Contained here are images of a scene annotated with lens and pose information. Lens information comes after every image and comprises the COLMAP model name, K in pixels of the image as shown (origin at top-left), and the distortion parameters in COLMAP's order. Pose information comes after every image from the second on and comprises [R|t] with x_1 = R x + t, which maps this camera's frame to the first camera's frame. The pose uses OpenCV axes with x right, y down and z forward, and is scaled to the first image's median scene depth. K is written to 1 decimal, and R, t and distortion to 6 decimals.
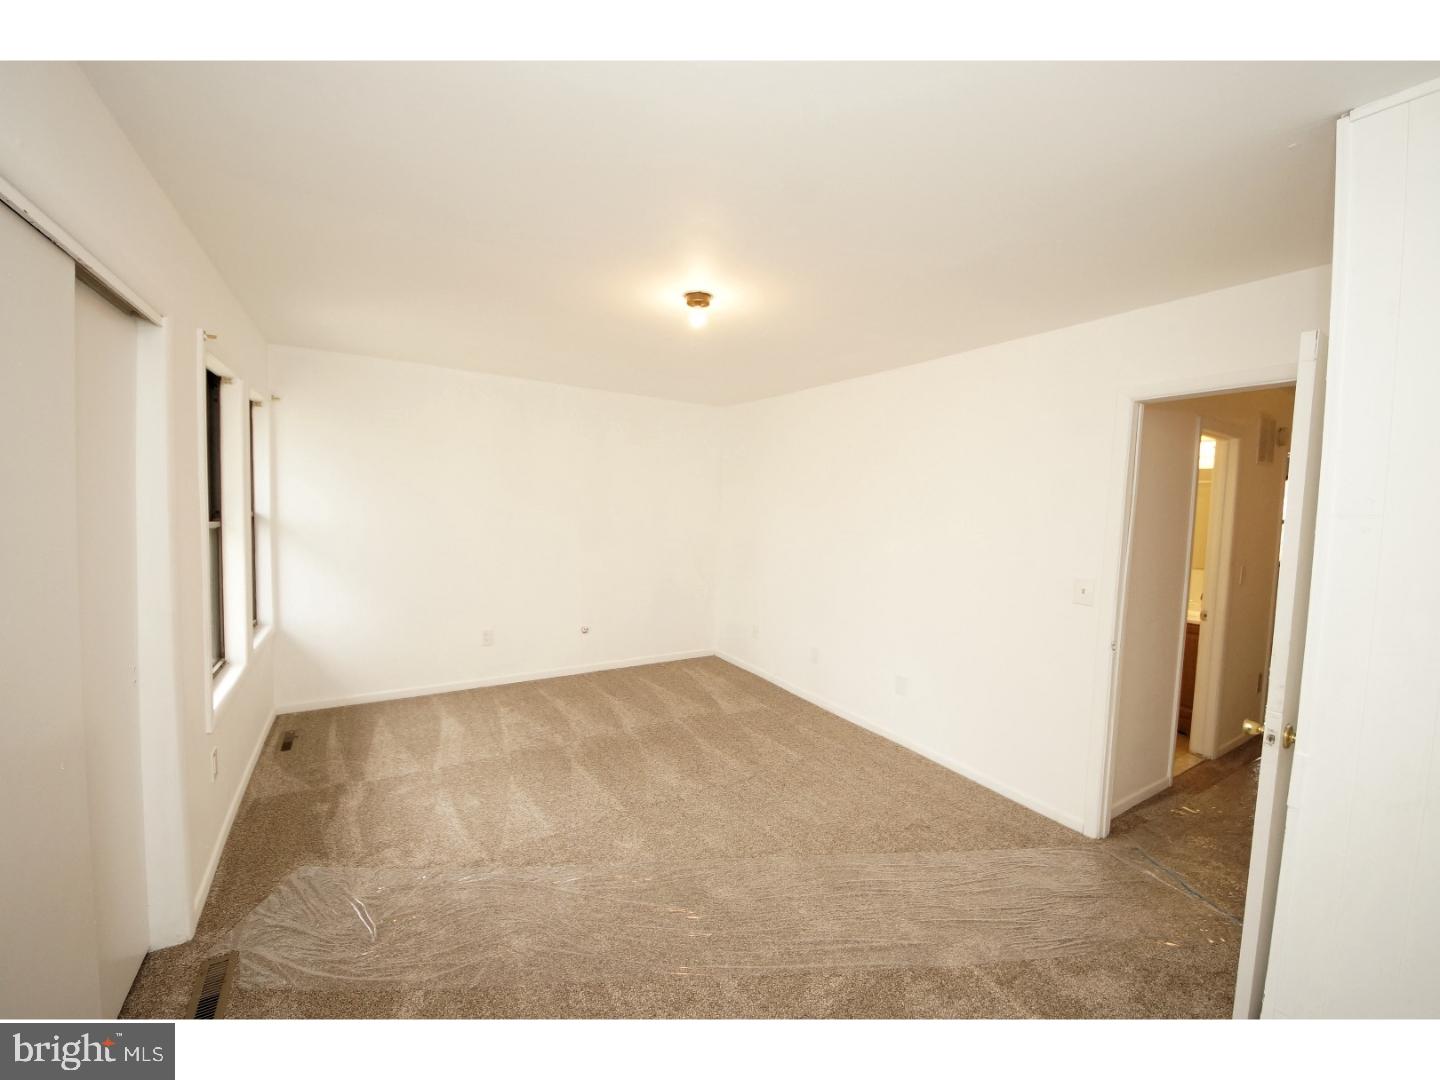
lens RADIAL K [[547.5, 0, 726.3], [0, 547.5, 537.2], [0, 0, 1]] dist [0.028662, -0.023733]
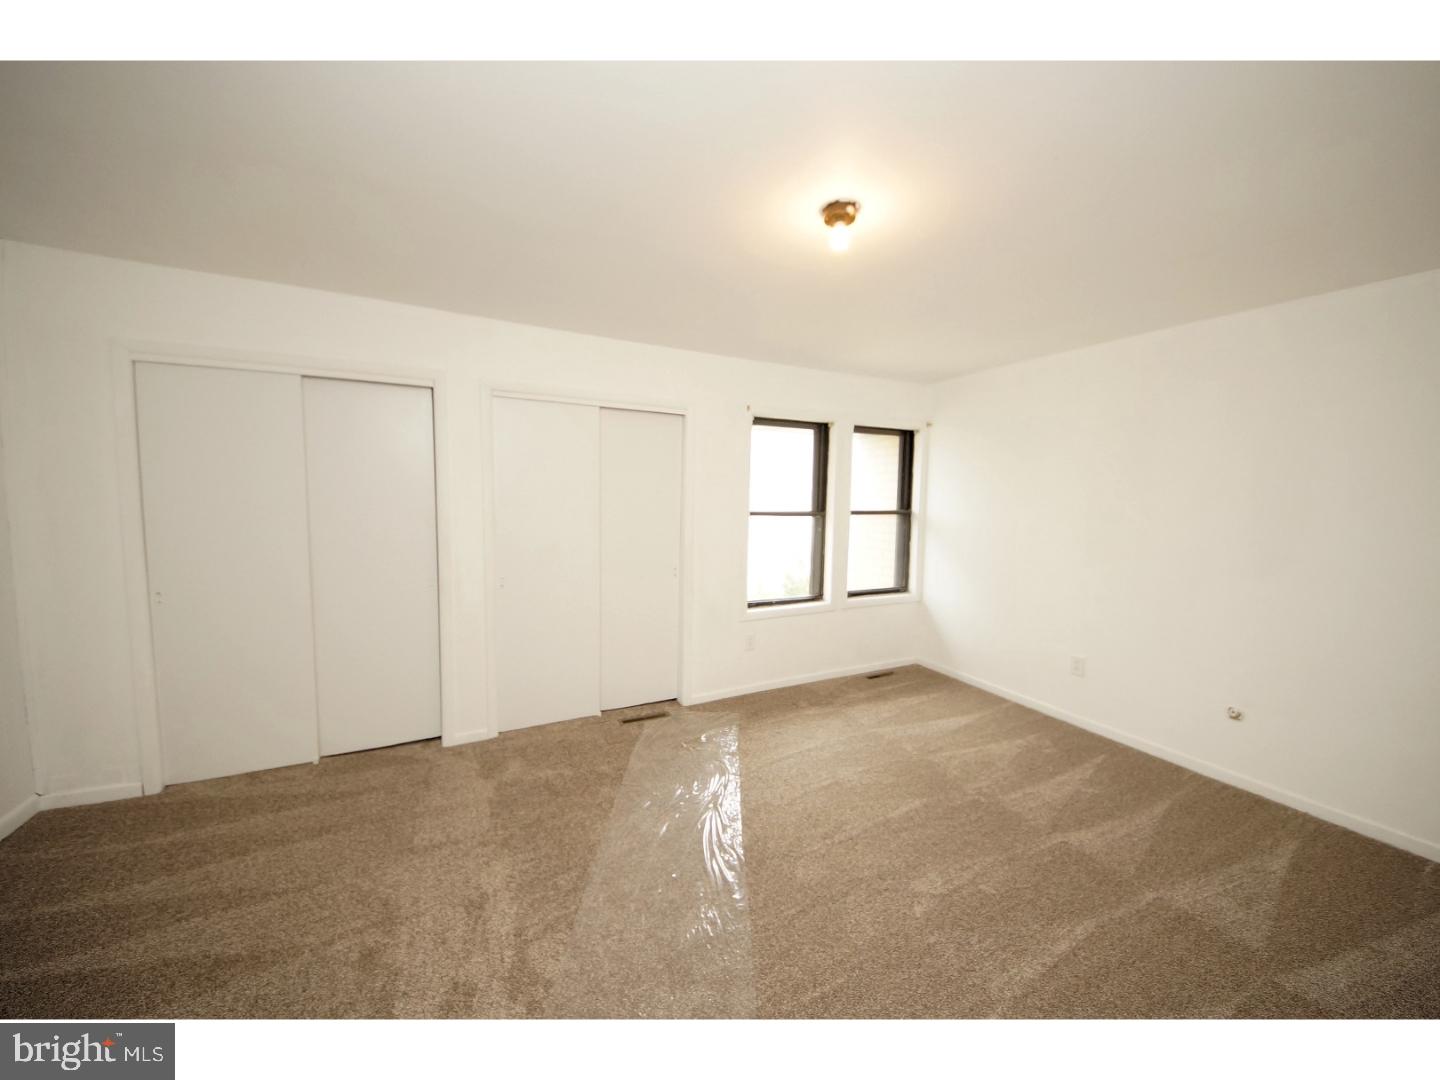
lens RADIAL K [[507.3, 0, 718.6], [0, 507.3, 537.4], [0, 0, 1]] dist [0.025451, -0.017687]
pose [[-0.092075, 0.045684, -0.994704, 0.503712], [-0.087054, 0.994753, 0.053745, -0.005909], [0.991939, 0.091541, -0.087615, 0.695479]]
